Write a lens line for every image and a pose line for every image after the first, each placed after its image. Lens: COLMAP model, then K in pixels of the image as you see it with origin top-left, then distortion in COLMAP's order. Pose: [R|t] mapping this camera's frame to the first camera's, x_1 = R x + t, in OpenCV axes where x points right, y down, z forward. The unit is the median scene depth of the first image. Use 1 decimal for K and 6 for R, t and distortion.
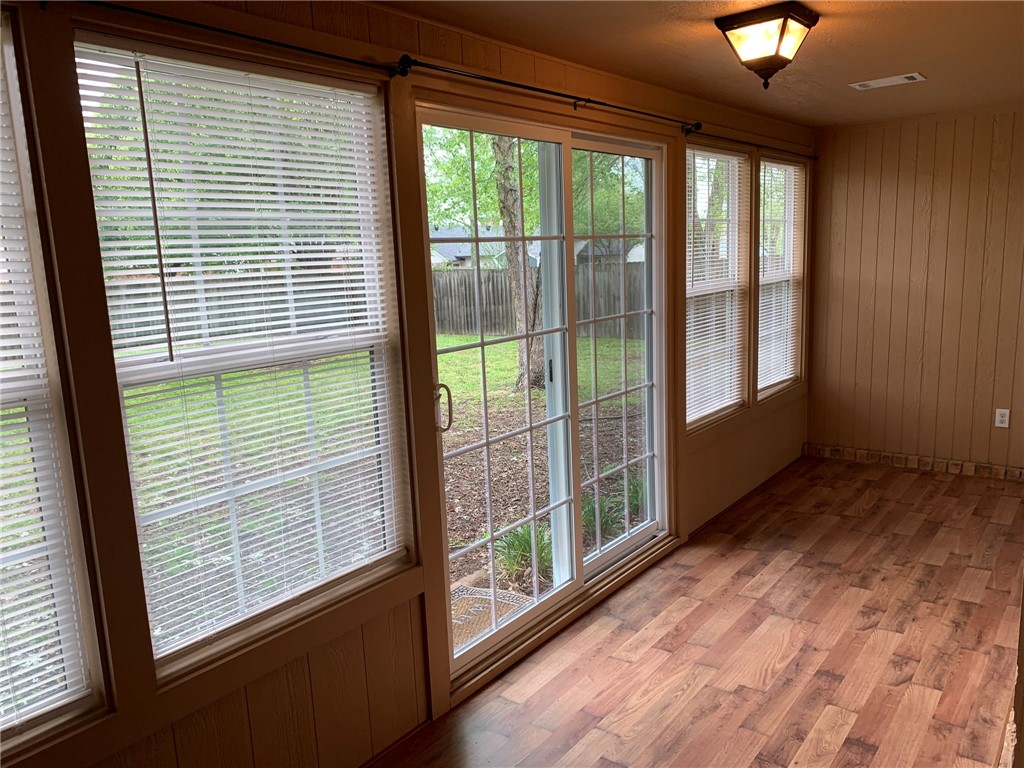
lens RADIAL K [[779.5, 0, 510.3], [0, 779.5, 391.4], [0, 0, 1]] dist [0.045346, -0.048365]
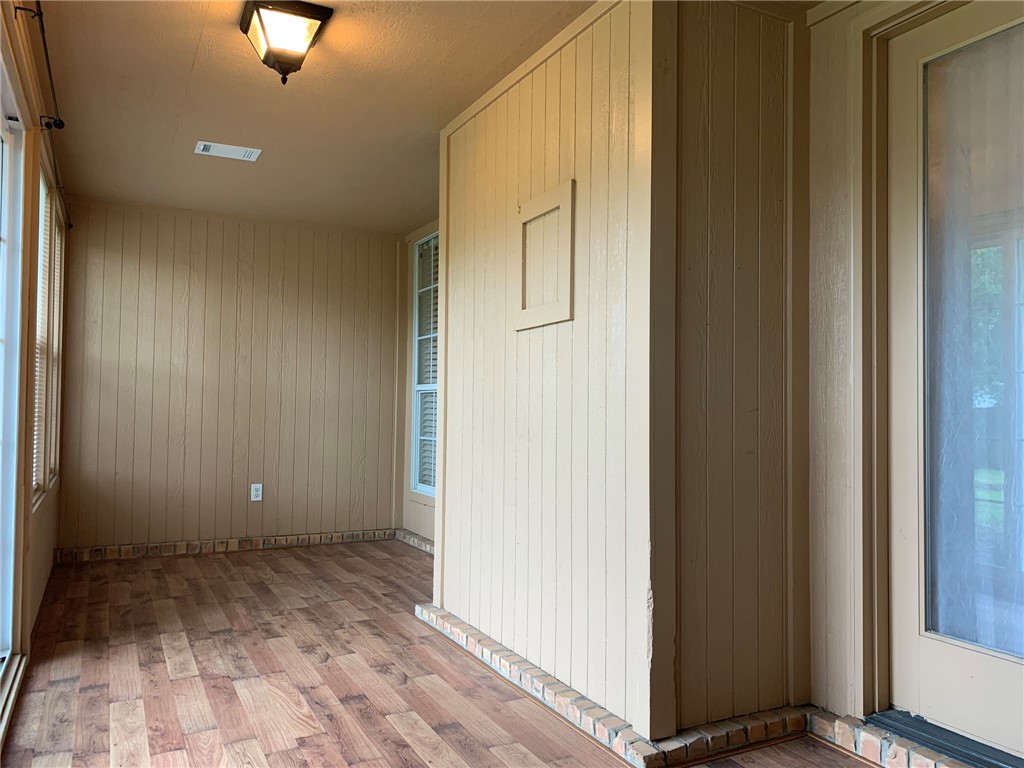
lens RADIAL K [[779.5, 0, 506.1], [0, 779.5, 377.8], [0, 0, 1]] dist [0.045346, -0.048365]
pose [[0.432591, 0.076655, 0.898326, -0.303125], [0.129690, 0.980726, -0.146139, 0.115893], [-0.892214, 0.179722, 0.414312, 0.300849]]
